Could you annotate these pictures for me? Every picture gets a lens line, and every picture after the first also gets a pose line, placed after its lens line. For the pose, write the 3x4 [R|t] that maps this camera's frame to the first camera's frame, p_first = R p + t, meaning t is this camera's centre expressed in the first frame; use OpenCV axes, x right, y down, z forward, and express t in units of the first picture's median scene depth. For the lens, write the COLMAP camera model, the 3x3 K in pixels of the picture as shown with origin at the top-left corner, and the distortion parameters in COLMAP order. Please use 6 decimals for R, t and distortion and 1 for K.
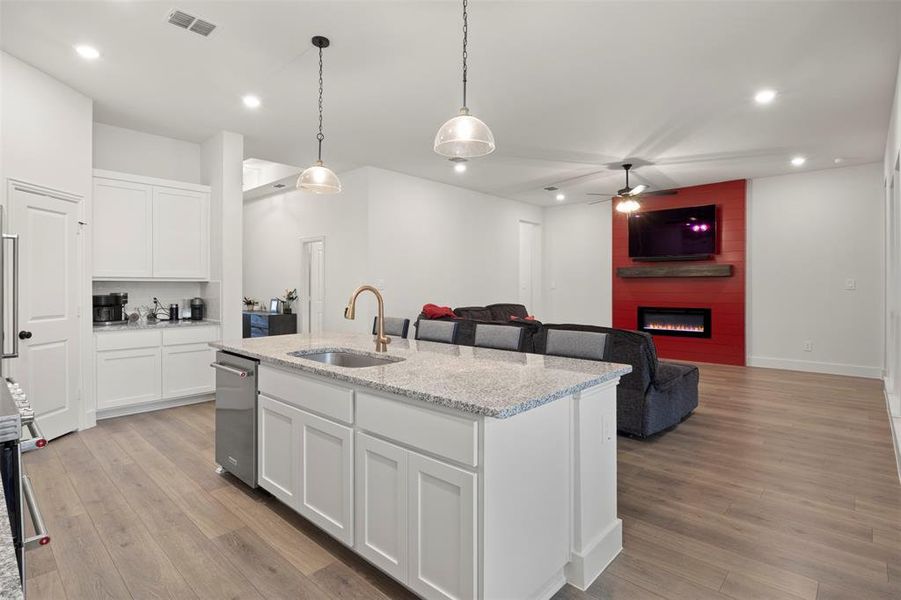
lens RADIAL K [[454.0, 0, 448.1], [0, 454.0, 293.8], [0, 0, 1]] dist [-0.003174, -0.000465]
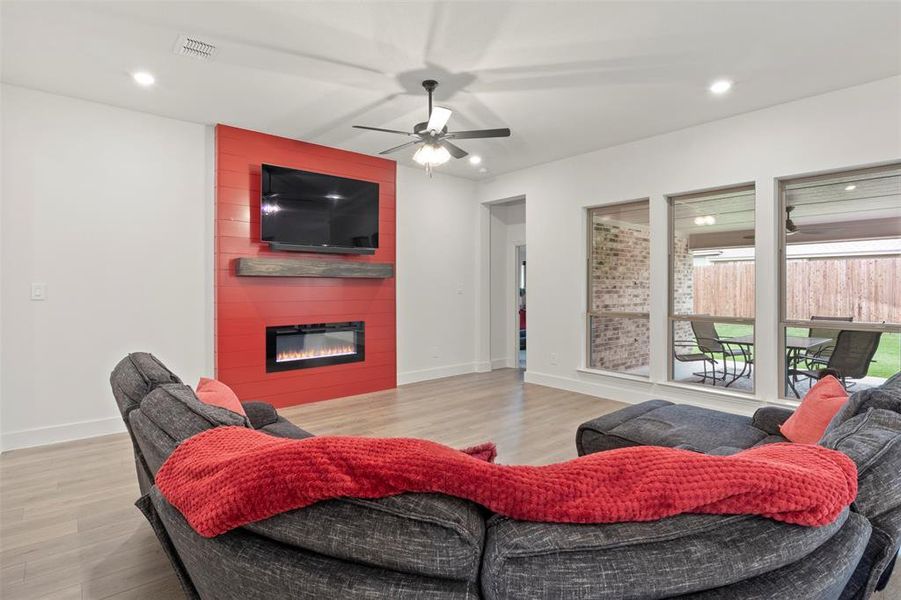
lens RADIAL K [[454.0, 0, 446.8], [0, 454.0, 292.7], [0, 0, 1]] dist [-0.003174, -0.000465]
pose [[0.118409, -0.010354, 0.992911, -0.173273], [0.015778, 0.999839, 0.008545, -0.021032], [-0.992840, 0.014654, 0.118554, 0.886815]]
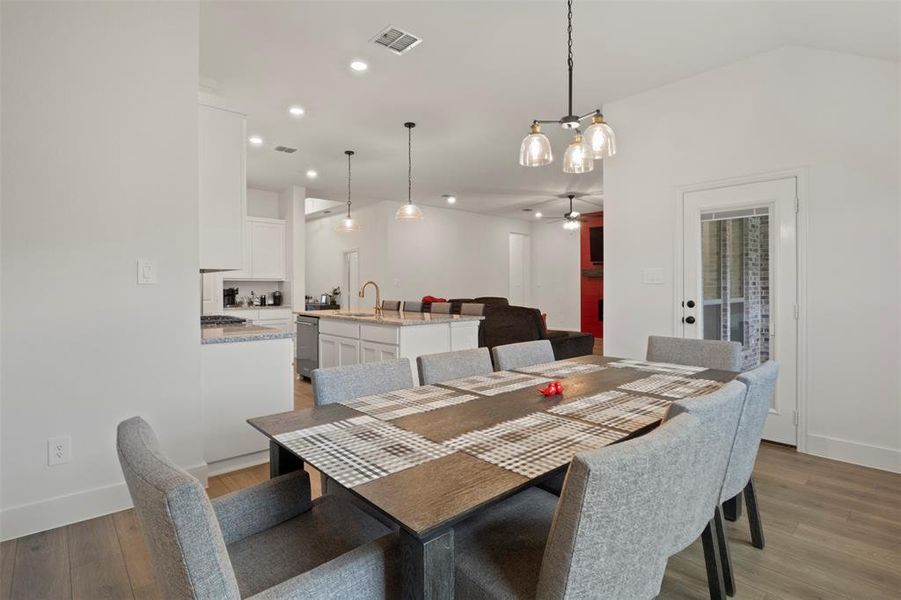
lens RADIAL K [[454.0, 0, 449.7], [0, 454.0, 290.7], [0, 0, 1]] dist [-0.003174, -0.000465]
pose [[0.995857, -0.004510, -0.090822, 0.145675], [0.003688, 0.999951, -0.009223, 0.018539], [0.090860, 0.008850, 0.995824, -0.402270]]
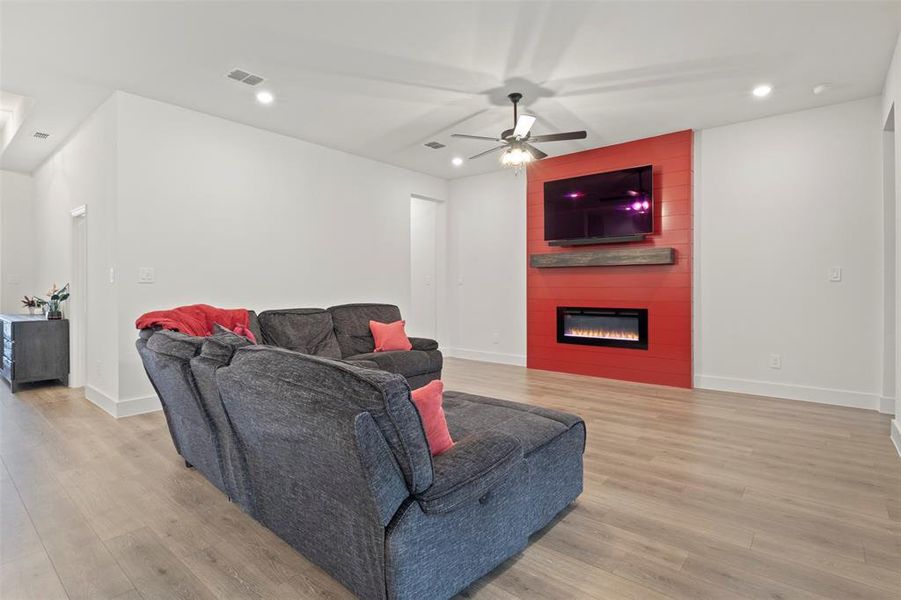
lens RADIAL K [[454.0, 0, 447.5], [0, 454.0, 293.0], [0, 0, 1]] dist [-0.003174, -0.000465]
pose [[0.998809, -0.003438, 0.048661, 0.253955], [0.003452, 0.999994, -0.000215, 0.007045], [-0.048660, 0.000383, 0.998815, 0.326620]]
